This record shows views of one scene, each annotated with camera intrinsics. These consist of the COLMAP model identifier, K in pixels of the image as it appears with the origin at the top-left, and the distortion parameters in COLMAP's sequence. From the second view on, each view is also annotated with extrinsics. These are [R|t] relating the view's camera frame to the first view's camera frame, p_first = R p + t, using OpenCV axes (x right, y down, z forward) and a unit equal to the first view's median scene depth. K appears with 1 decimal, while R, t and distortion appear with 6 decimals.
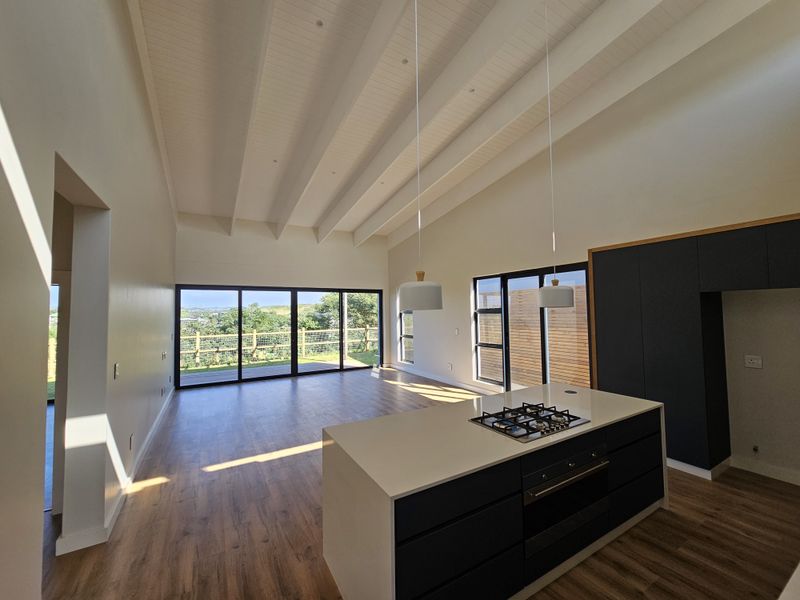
lens RADIAL K [[325.8, 0, 408.0], [0, 325.8, 301.2], [0, 0, 1]] dist [0.003990, -0.000462]
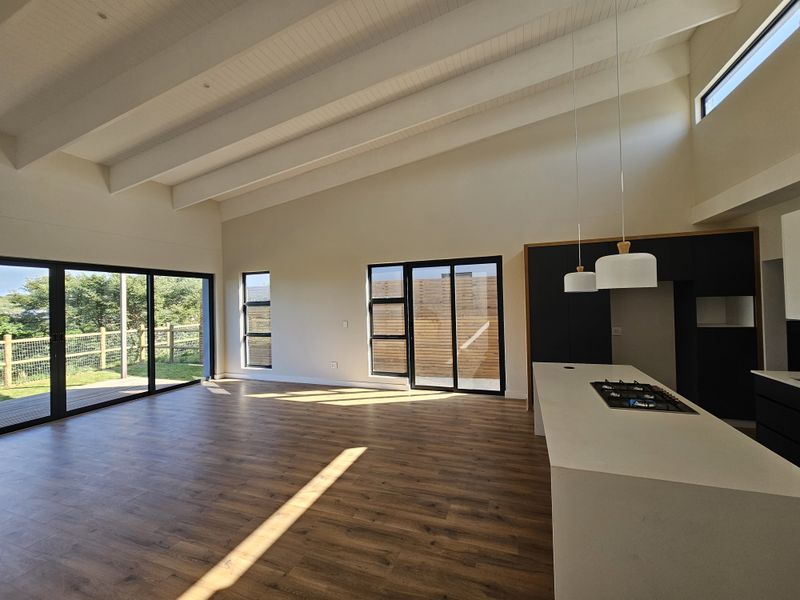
lens RADIAL K [[325.8, 0, 404.1], [0, 325.8, 300.5], [0, 0, 1]] dist [0.003990, -0.000462]
pose [[0.775549, -0.005160, 0.631266, -0.242575], [-0.007590, 0.999818, 0.017498, 0.009499], [-0.631241, -0.018362, 0.775369, 0.182446]]
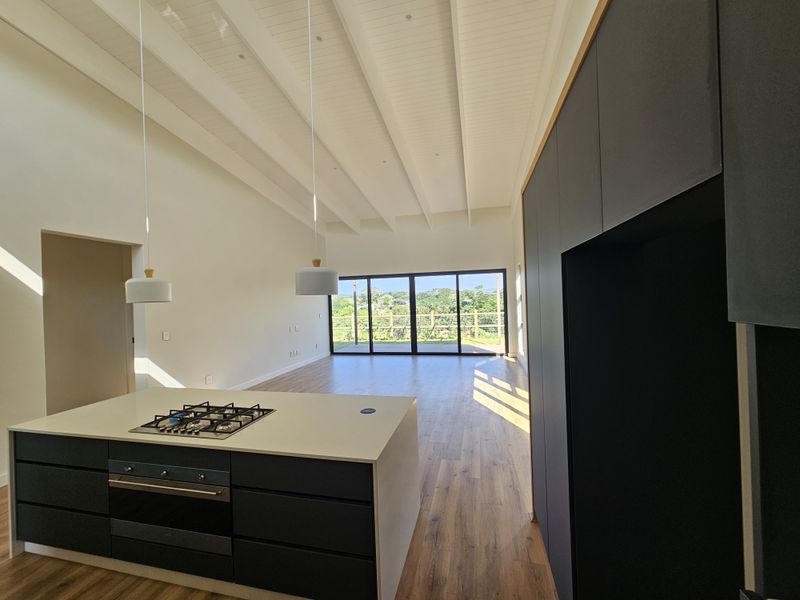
lens RADIAL K [[325.8, 0, 402.1], [0, 325.8, 296.7], [0, 0, 1]] dist [0.003990, -0.000462]
pose [[0.708696, -0.013333, -0.705388, 0.392386], [0.046314, 0.998544, 0.027657, 0.004364], [0.703992, -0.052270, 0.708281, 0.208555]]
